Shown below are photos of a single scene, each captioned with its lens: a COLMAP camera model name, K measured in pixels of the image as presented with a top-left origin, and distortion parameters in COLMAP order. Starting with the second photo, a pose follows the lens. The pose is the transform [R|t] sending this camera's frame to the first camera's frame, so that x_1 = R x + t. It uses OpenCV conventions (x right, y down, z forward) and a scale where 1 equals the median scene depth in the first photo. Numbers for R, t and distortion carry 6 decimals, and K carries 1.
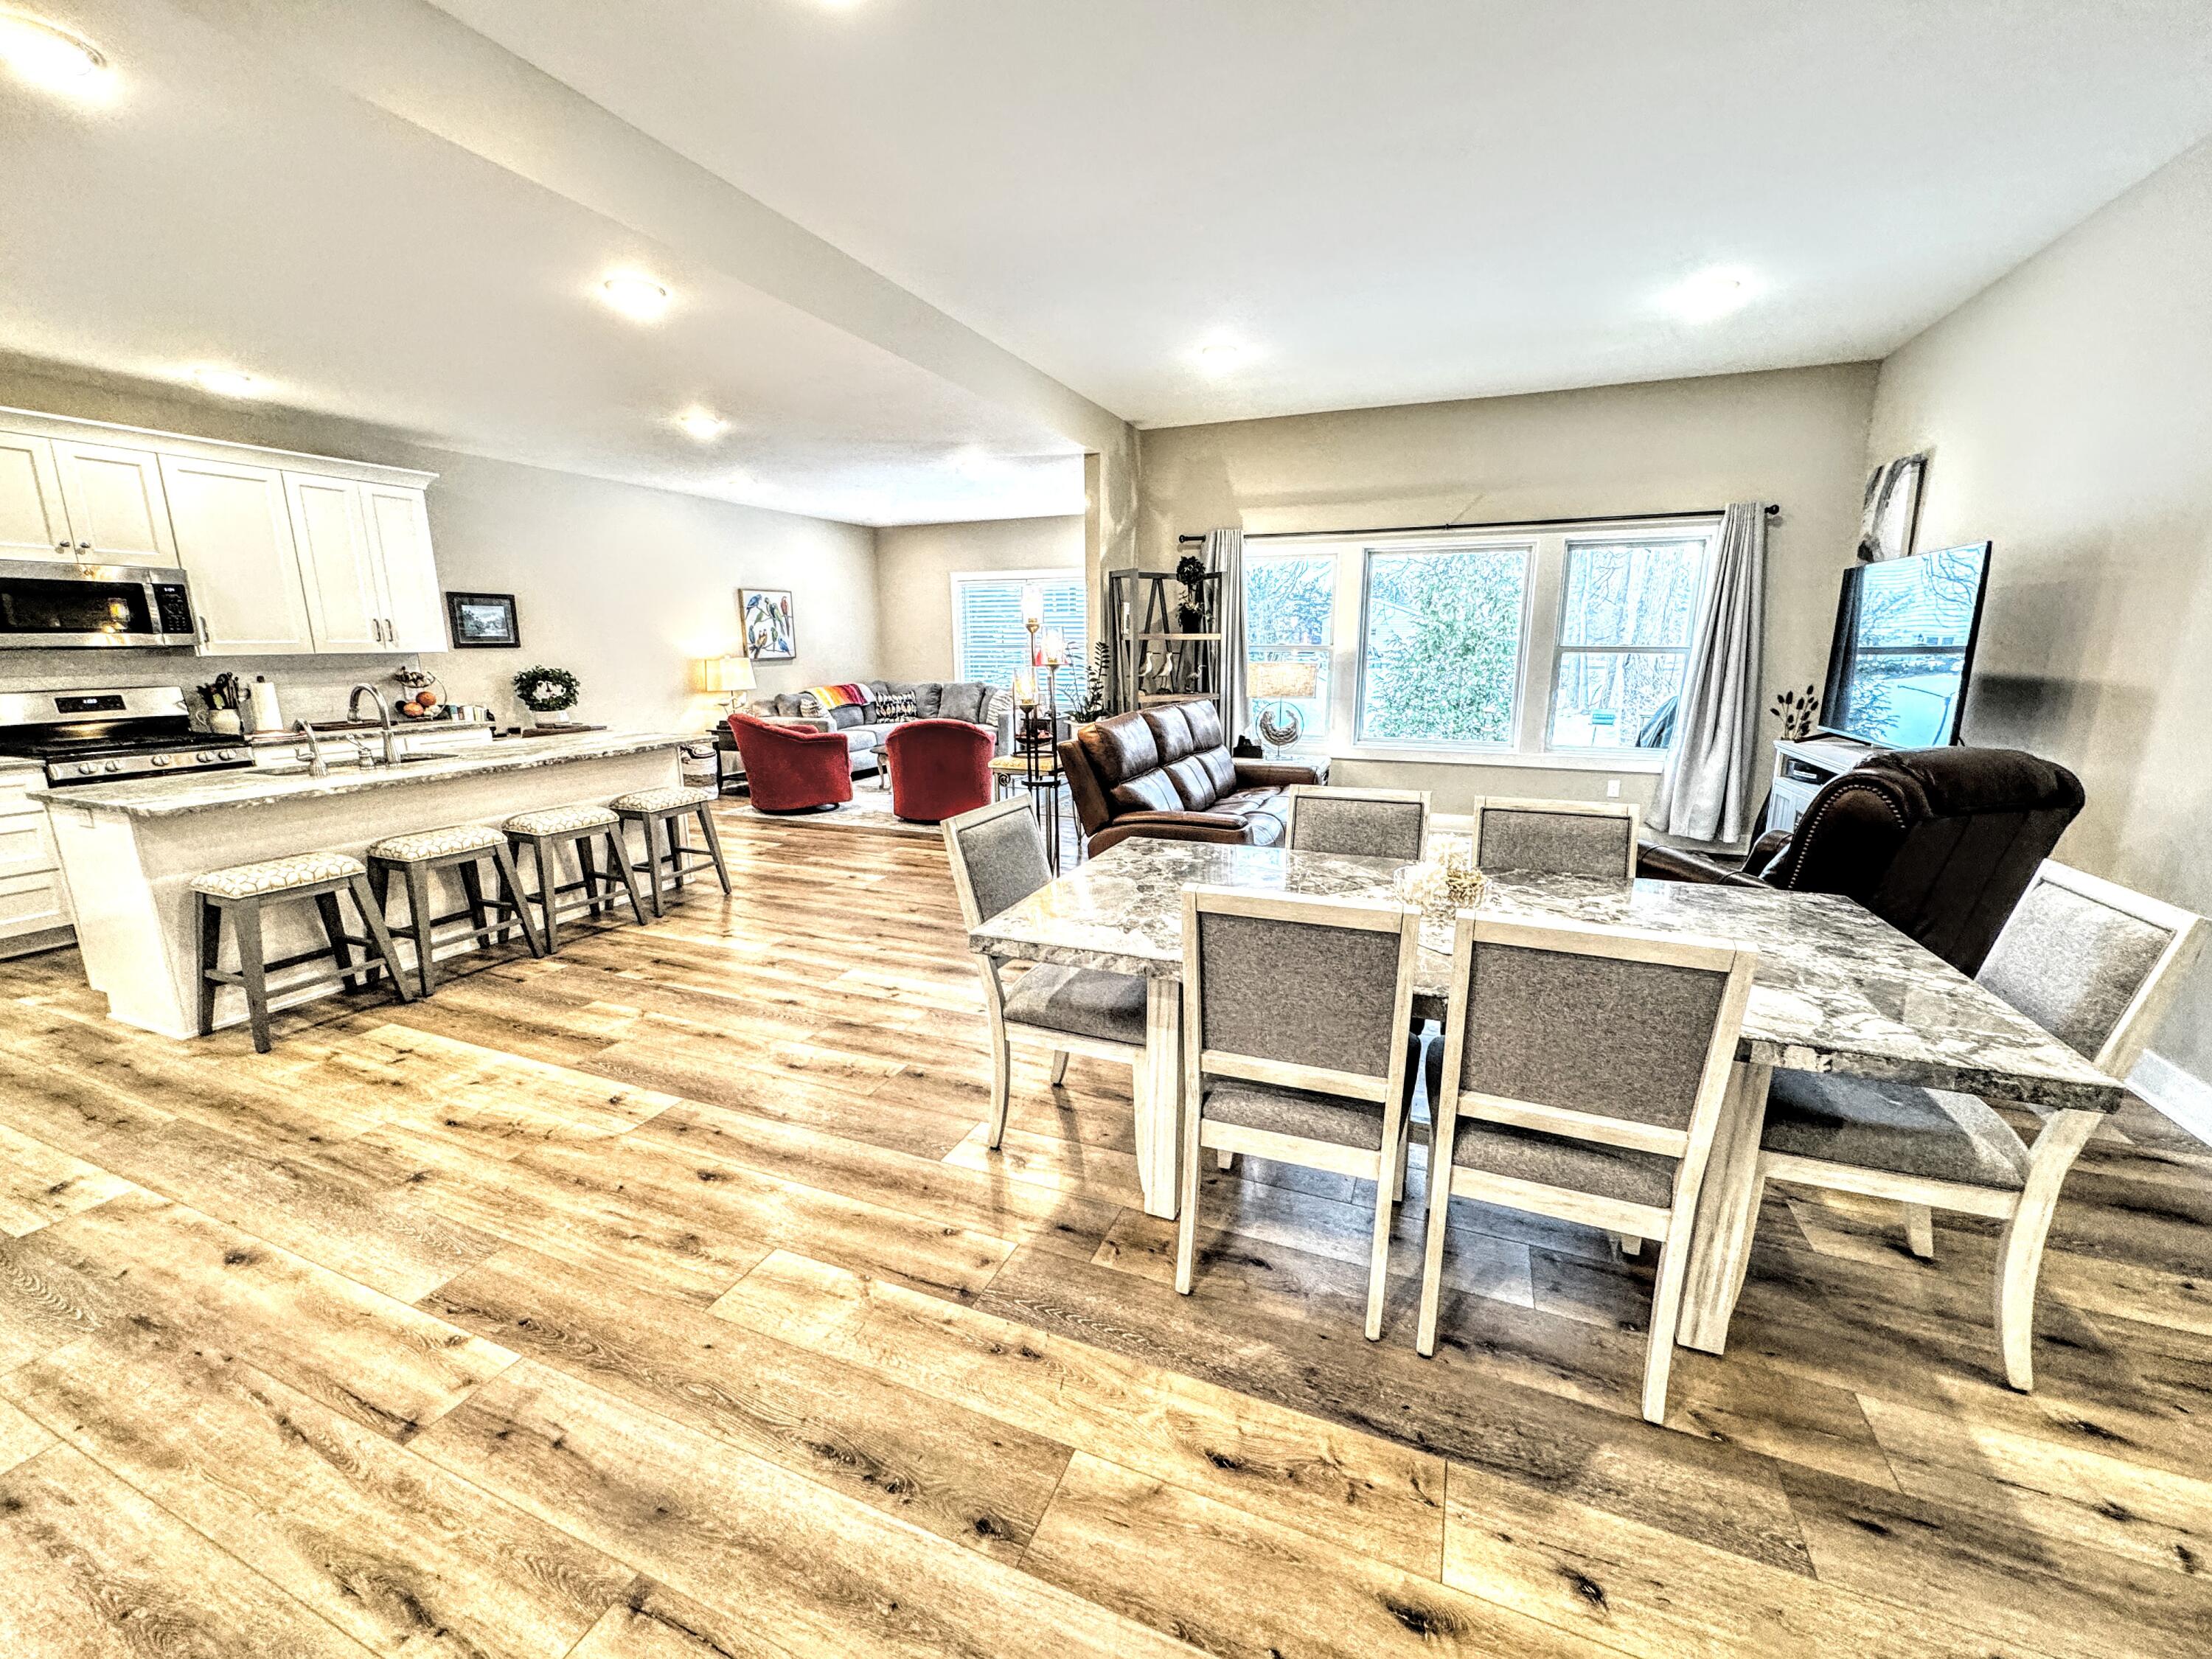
lens RADIAL K [[881.8, 0, 1108.4], [0, 881.8, 827.1], [0, 0, 1]] dist [-0.000243, 0.000053]
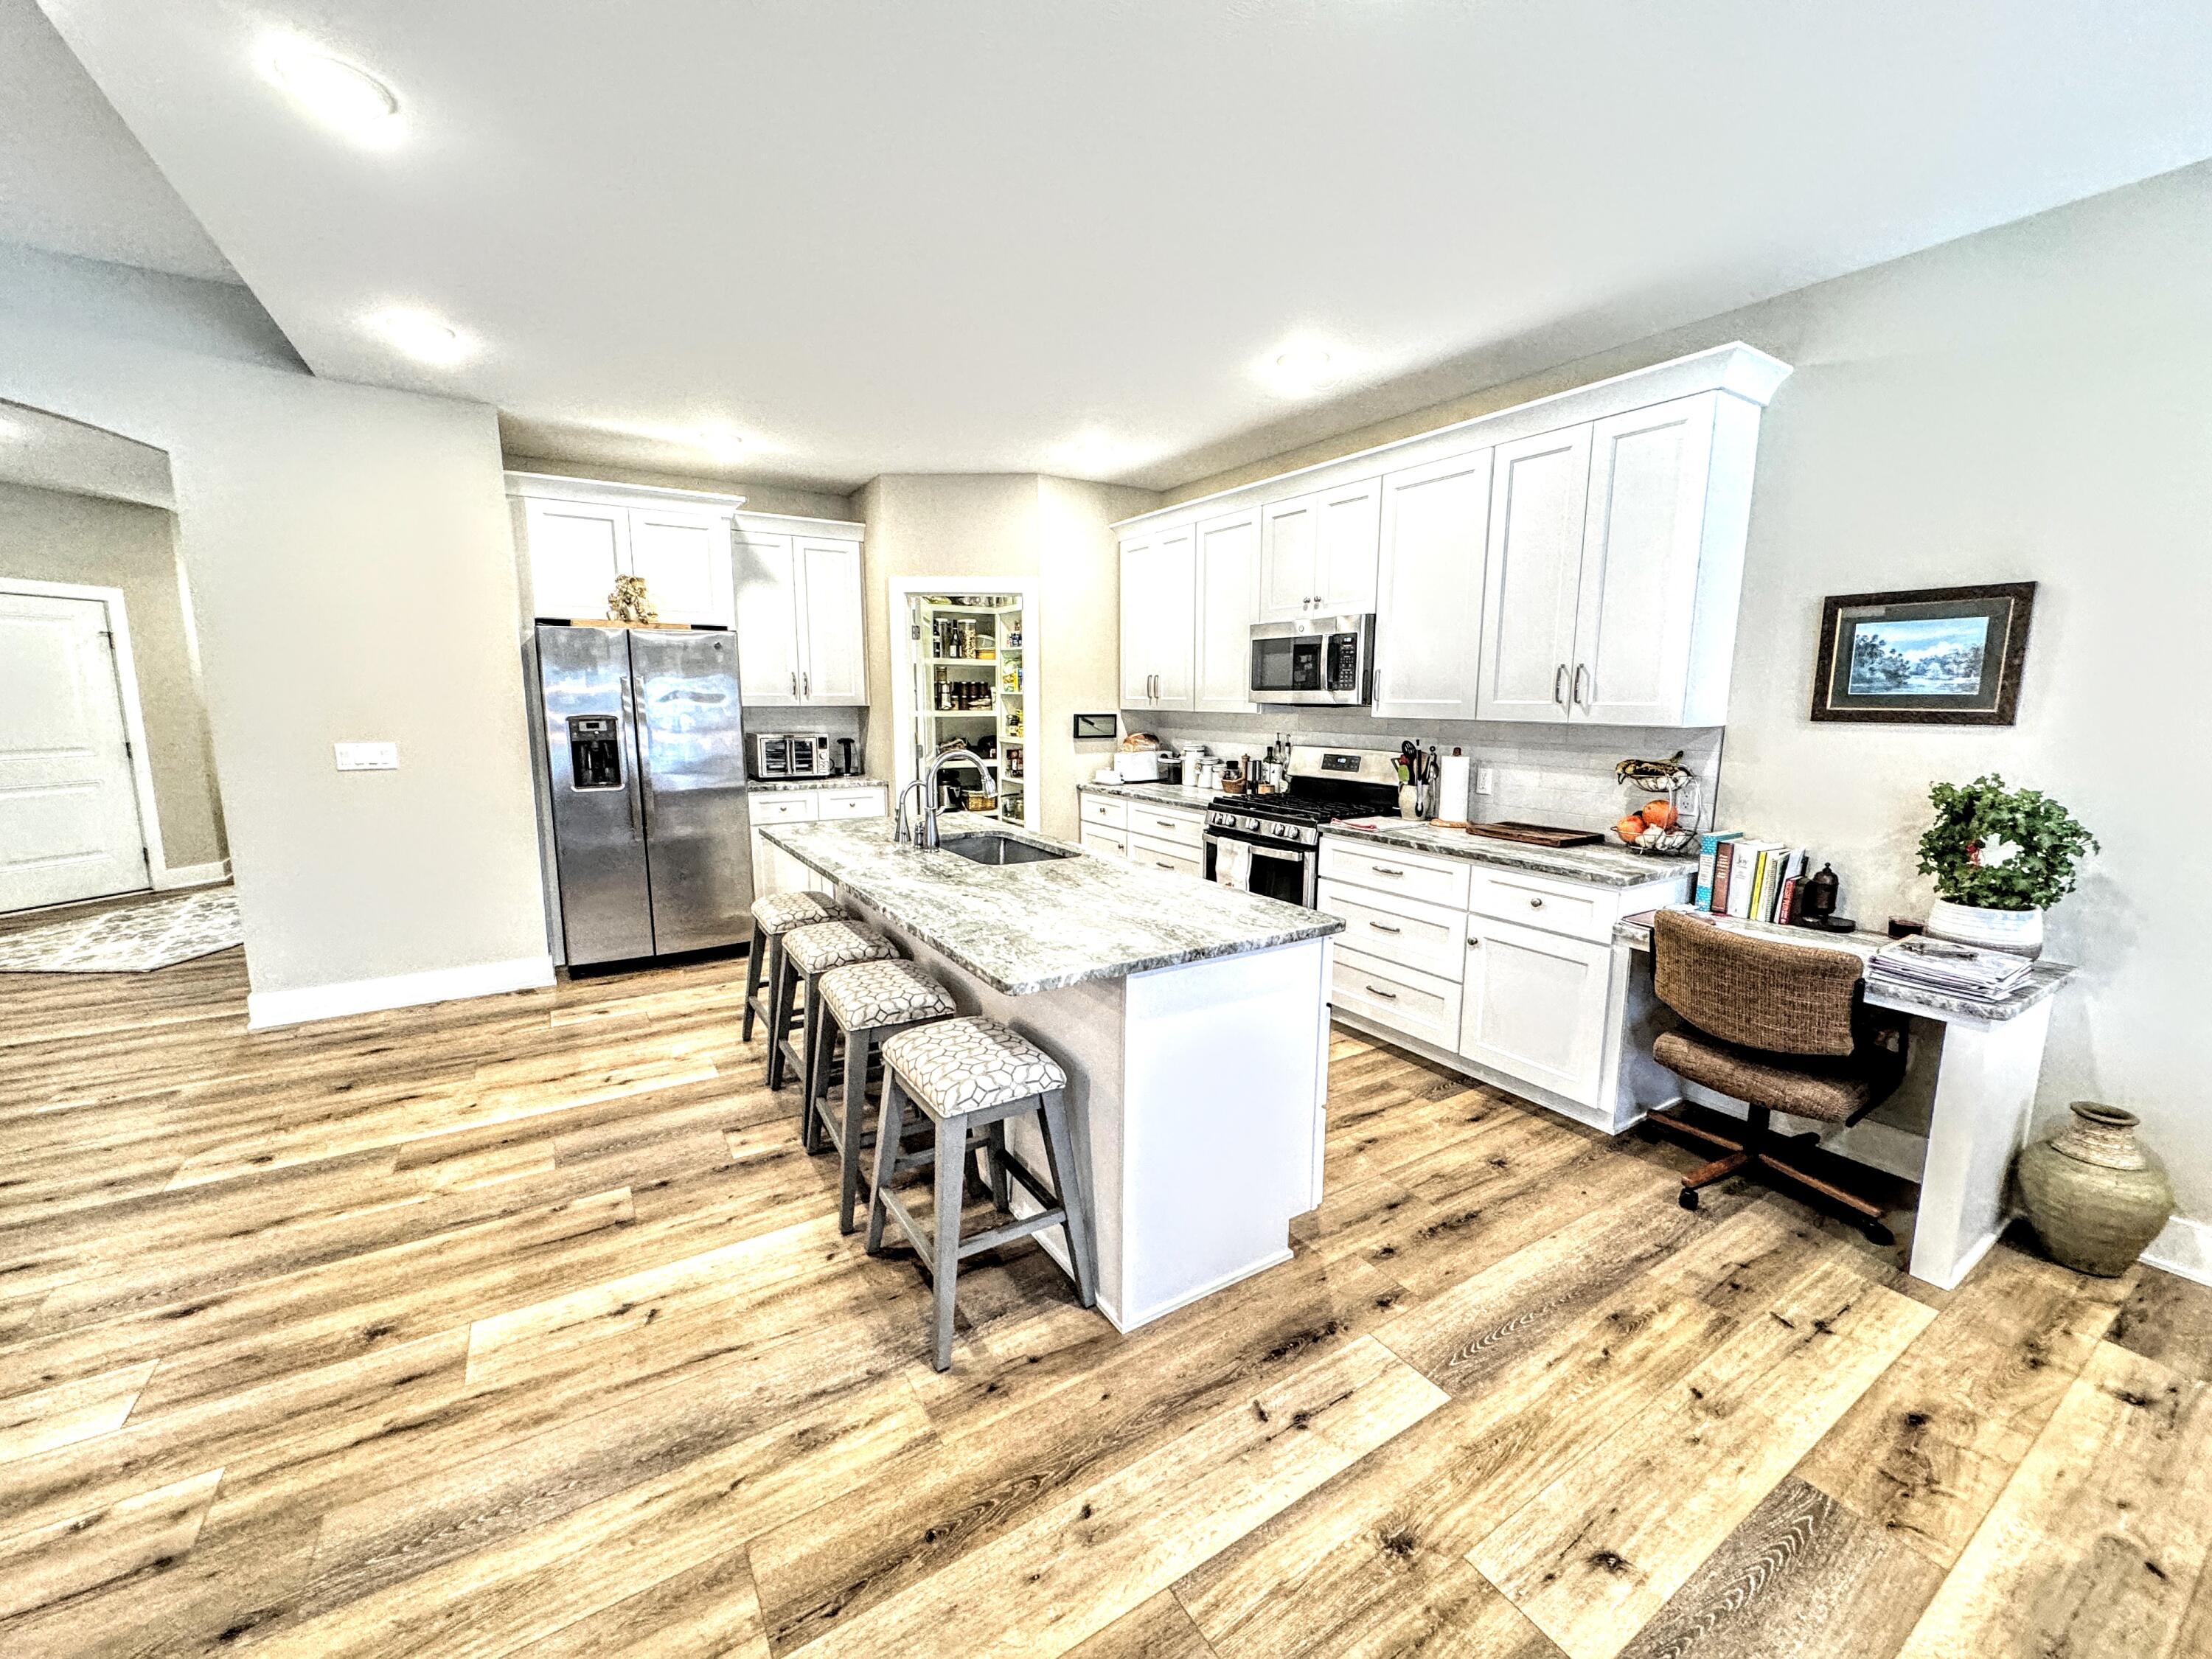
lens RADIAL K [[881.8, 0, 1108.0], [0, 881.8, 830.4], [0, 0, 1]] dist [-0.000243, 0.000053]
pose [[-0.577745, 0.123430, -0.806831, -0.169085], [-0.176018, 0.946400, 0.270822, -0.219769], [0.797013, 0.298482, -0.525052, 1.017337]]
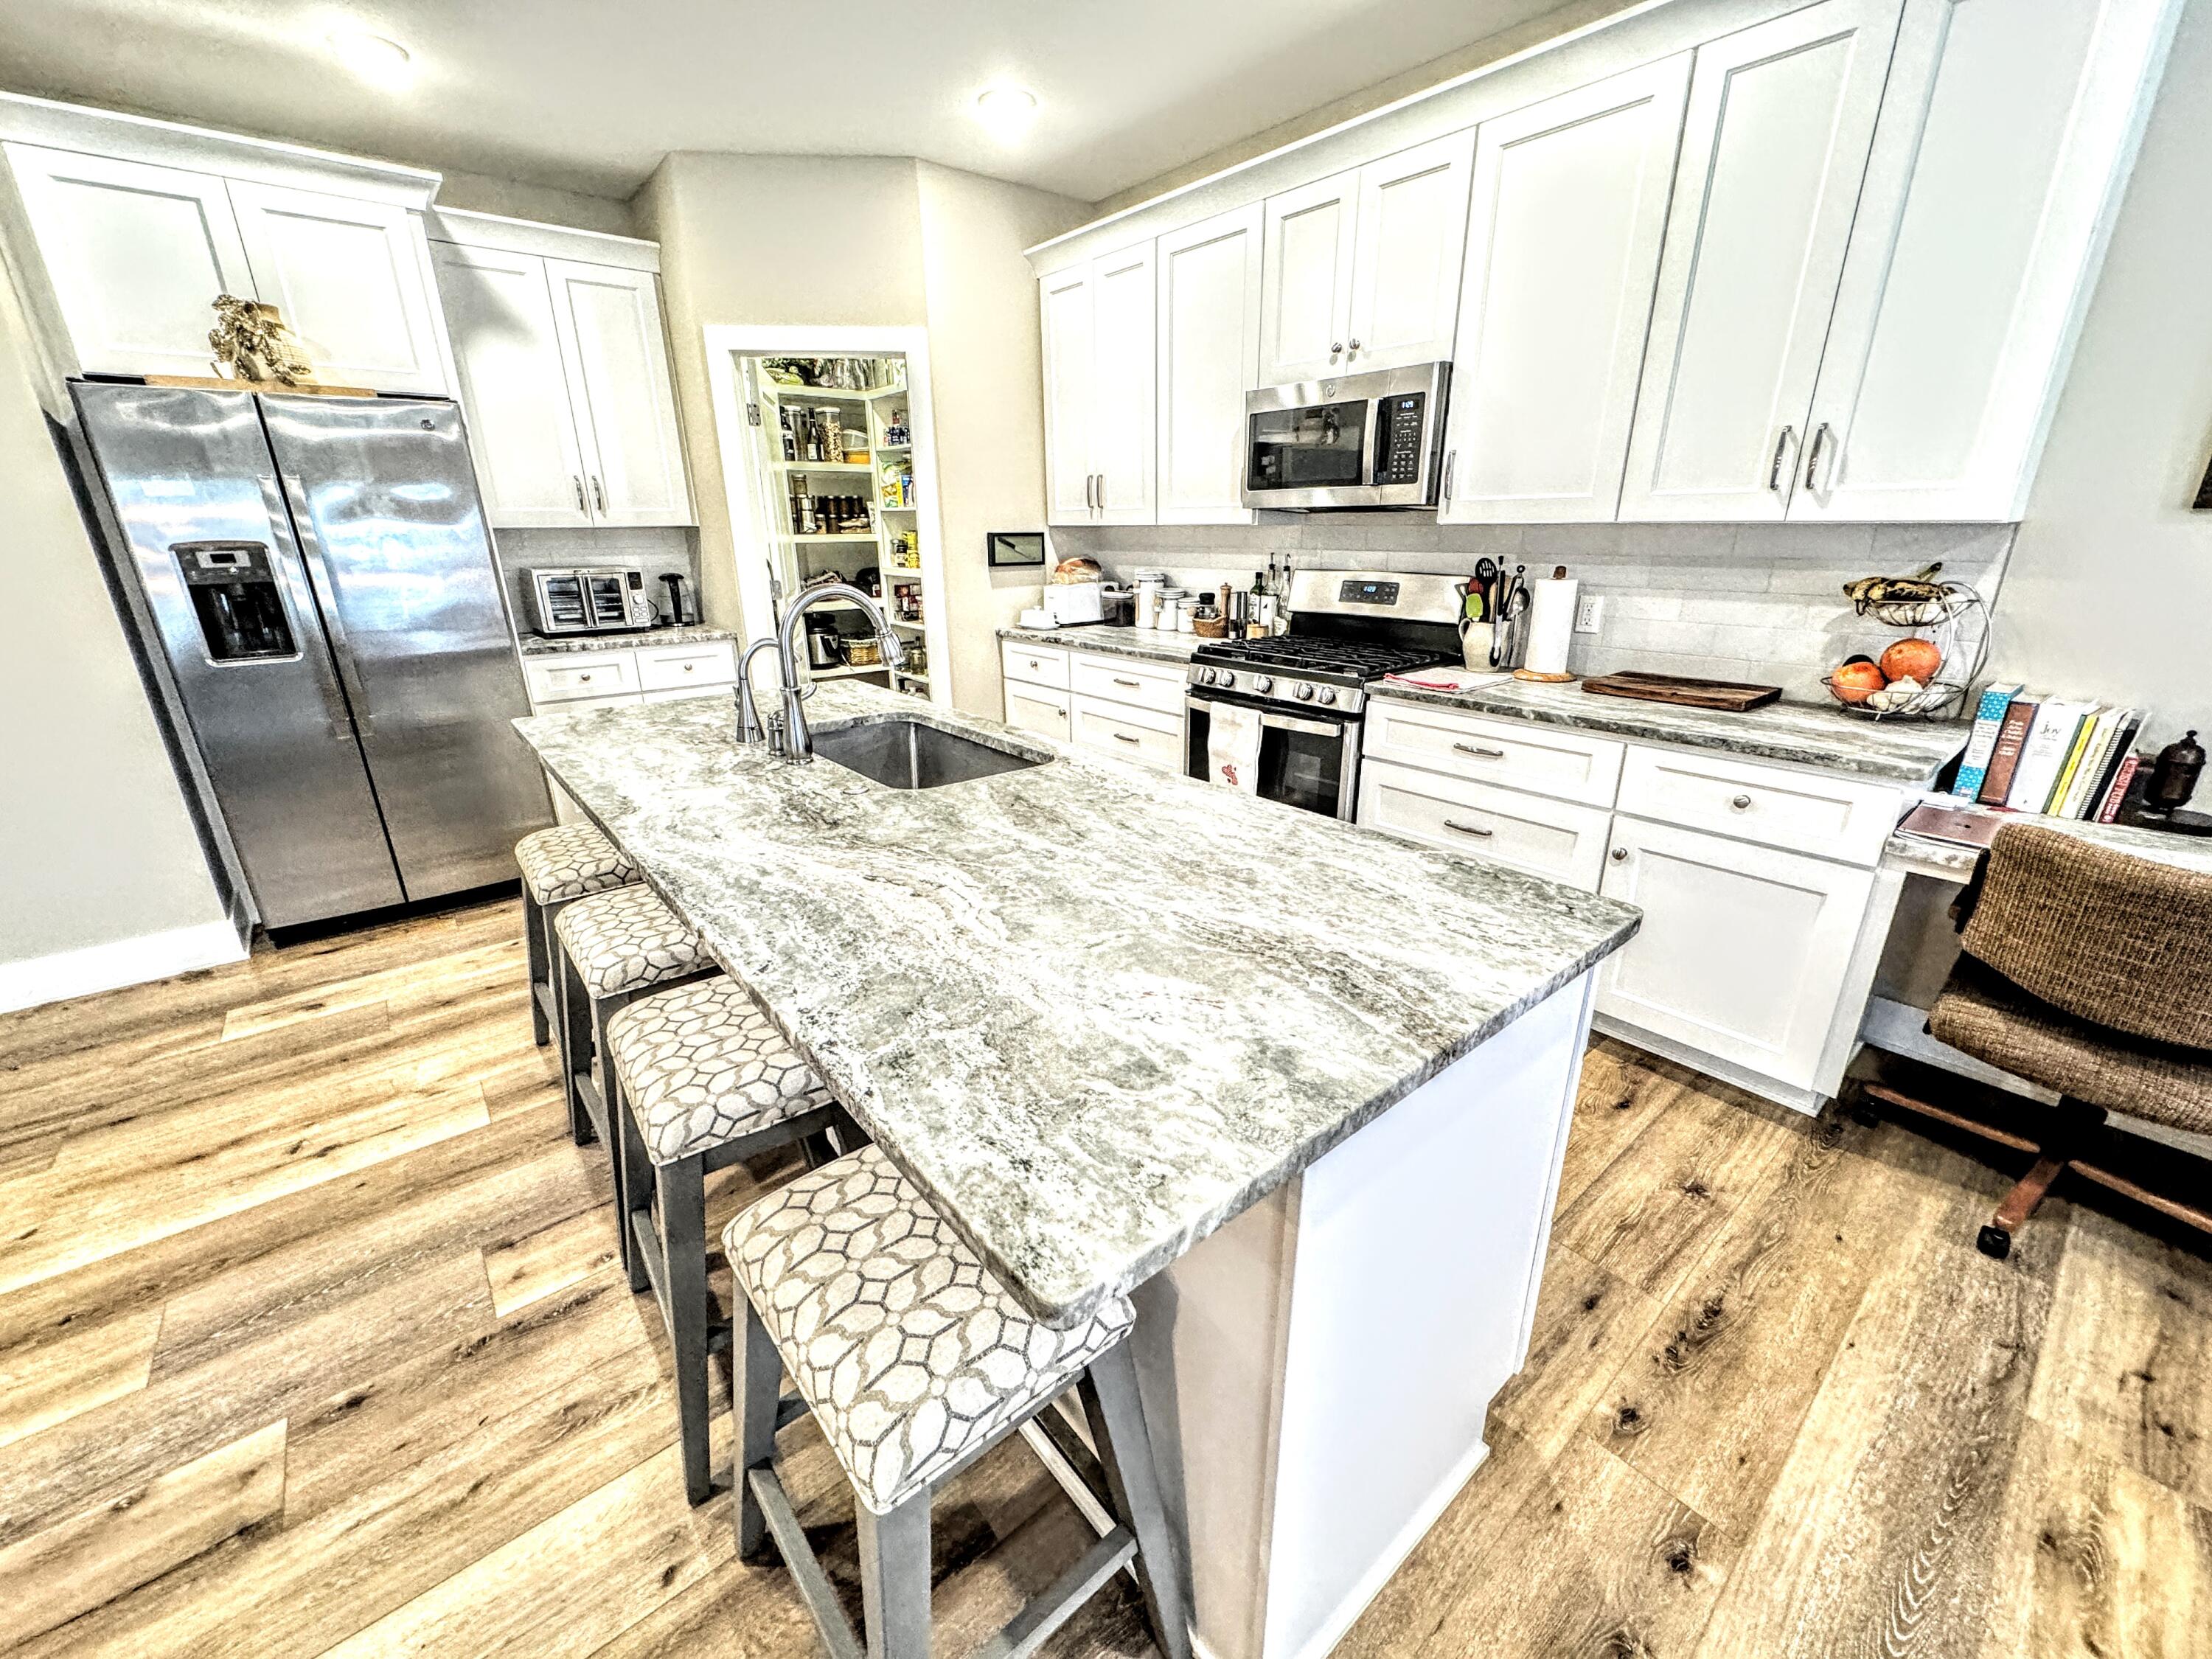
lens RADIAL K [[881.8, 0, 1108.2], [0, 881.8, 829.9], [0, 0, 1]] dist [-0.000243, 0.000053]
pose [[-0.468877, 0.295865, -0.832237, -0.316261], [-0.177334, 0.891511, 0.416846, -0.174798], [0.865279, 0.343034, -0.365542, 0.876994]]
